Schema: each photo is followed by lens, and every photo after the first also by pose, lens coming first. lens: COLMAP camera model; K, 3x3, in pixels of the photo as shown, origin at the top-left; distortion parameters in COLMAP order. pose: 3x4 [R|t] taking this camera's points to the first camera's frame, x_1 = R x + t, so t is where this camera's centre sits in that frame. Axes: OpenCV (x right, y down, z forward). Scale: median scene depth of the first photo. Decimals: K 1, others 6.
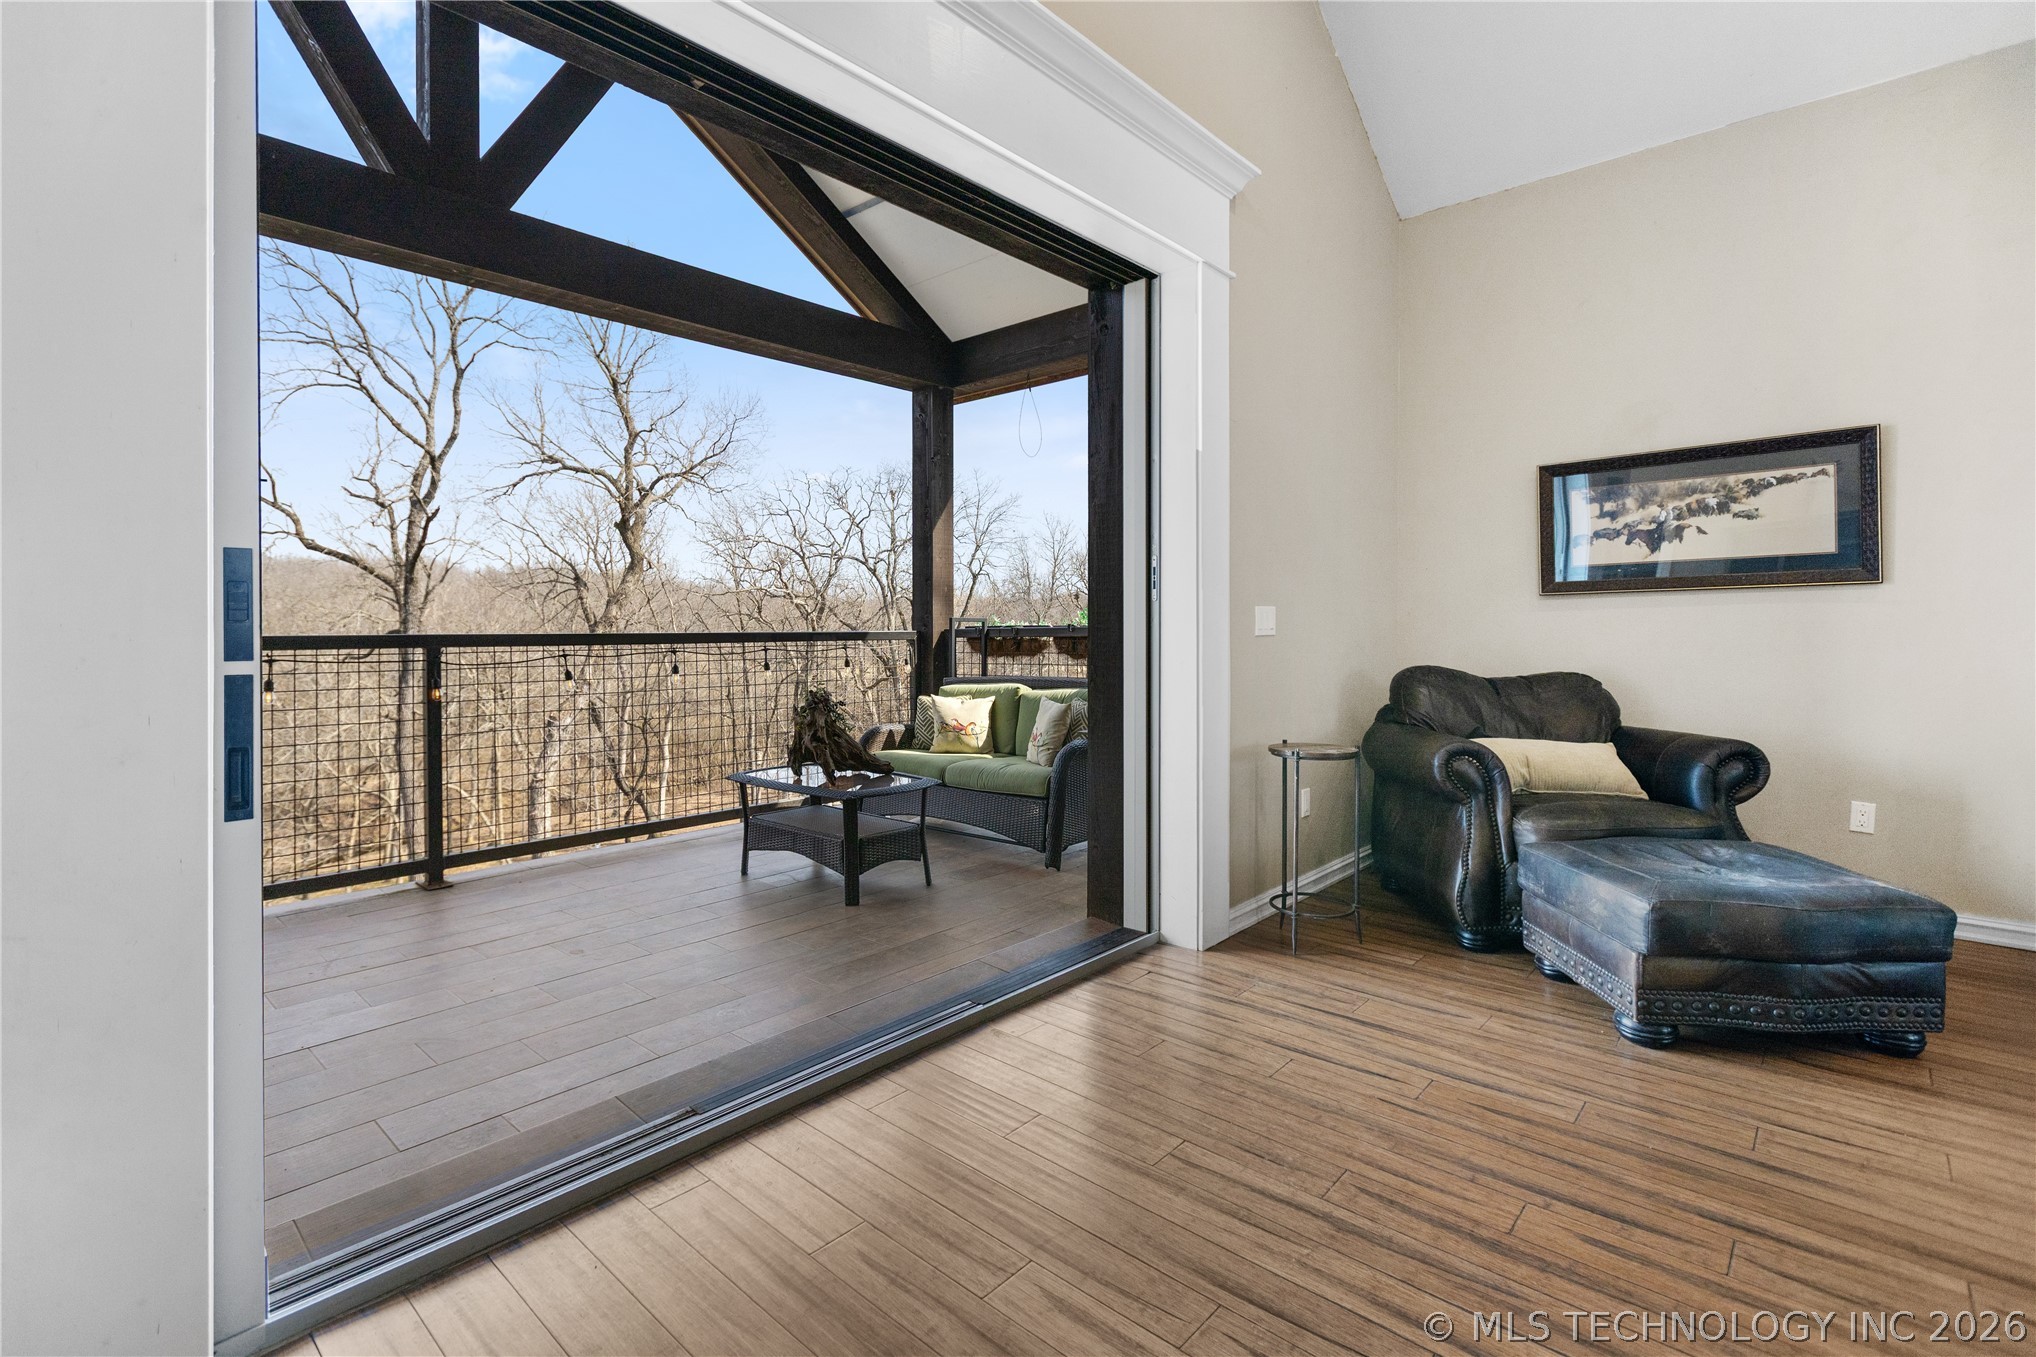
lens RADIAL K [[931.5, 0, 997.4], [0, 931.5, 624.0], [0, 0, 1]] dist [0.008521, -0.003920]
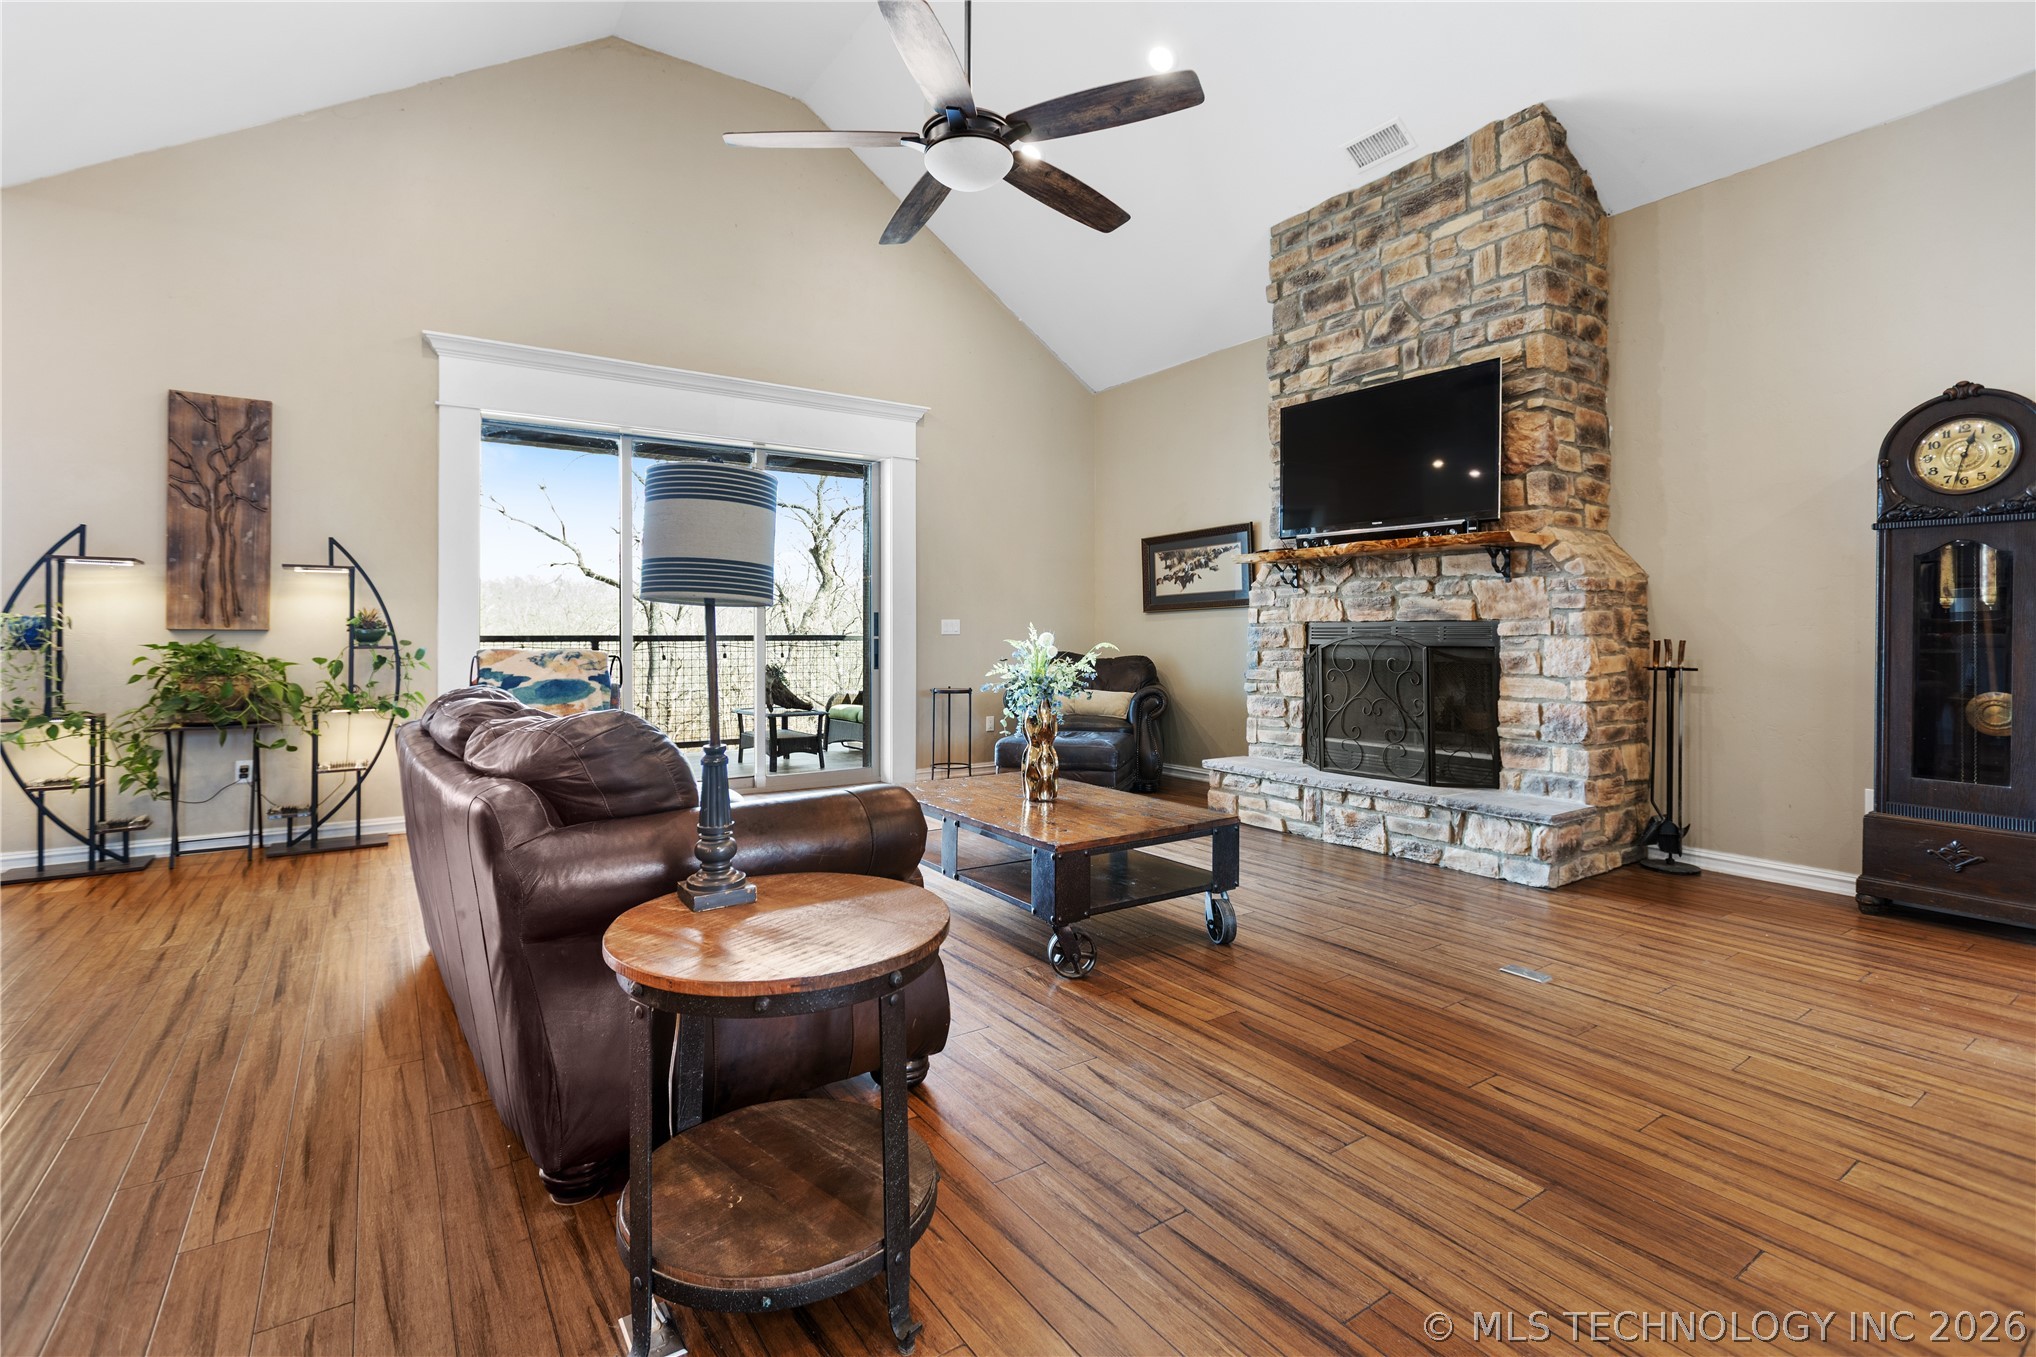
lens RADIAL K [[931.5, 0, 999.1], [0, 931.5, 627.6], [0, 0, 1]] dist [0.008521, -0.003920]
pose [[0.972377, -0.001097, -0.233415, 0.601393], [-0.000746, 0.999969, -0.007807, 0.008967], [0.233416, 0.007765, 0.972346, -0.631260]]
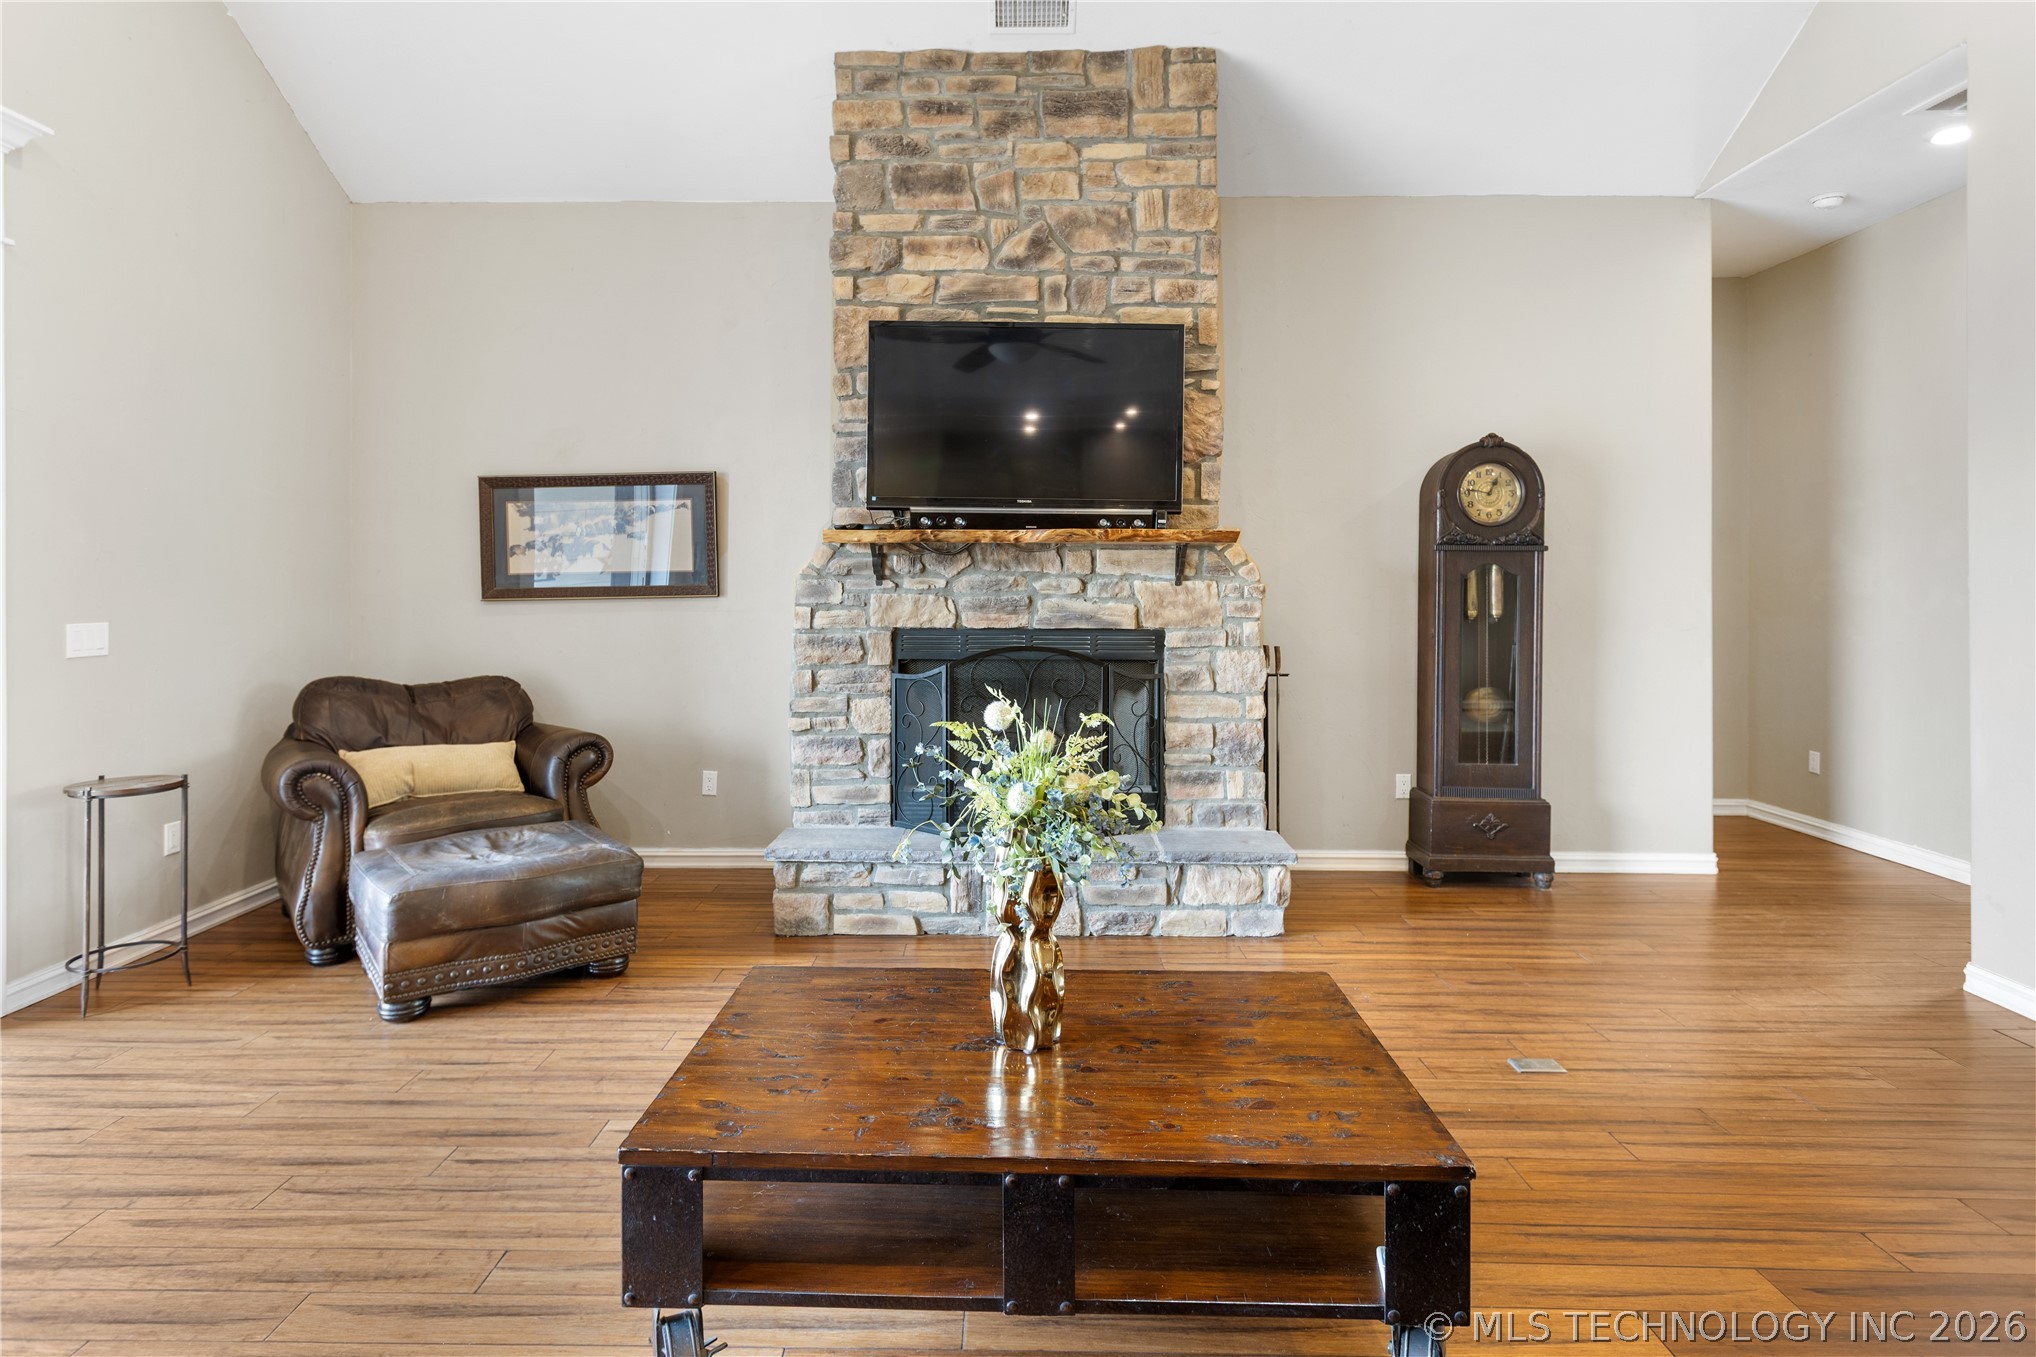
lens RADIAL K [[1058.7, 0, 1017.5], [0, 1058.7, 585.9], [0, 0, 1]] dist [0.000510, -0.003055]
pose [[0.743234, 0.002241, 0.669028, 0.196161], [-0.000800, 0.999997, -0.002462, -0.037588], [-0.669031, 0.001294, 0.743233, -0.227729]]
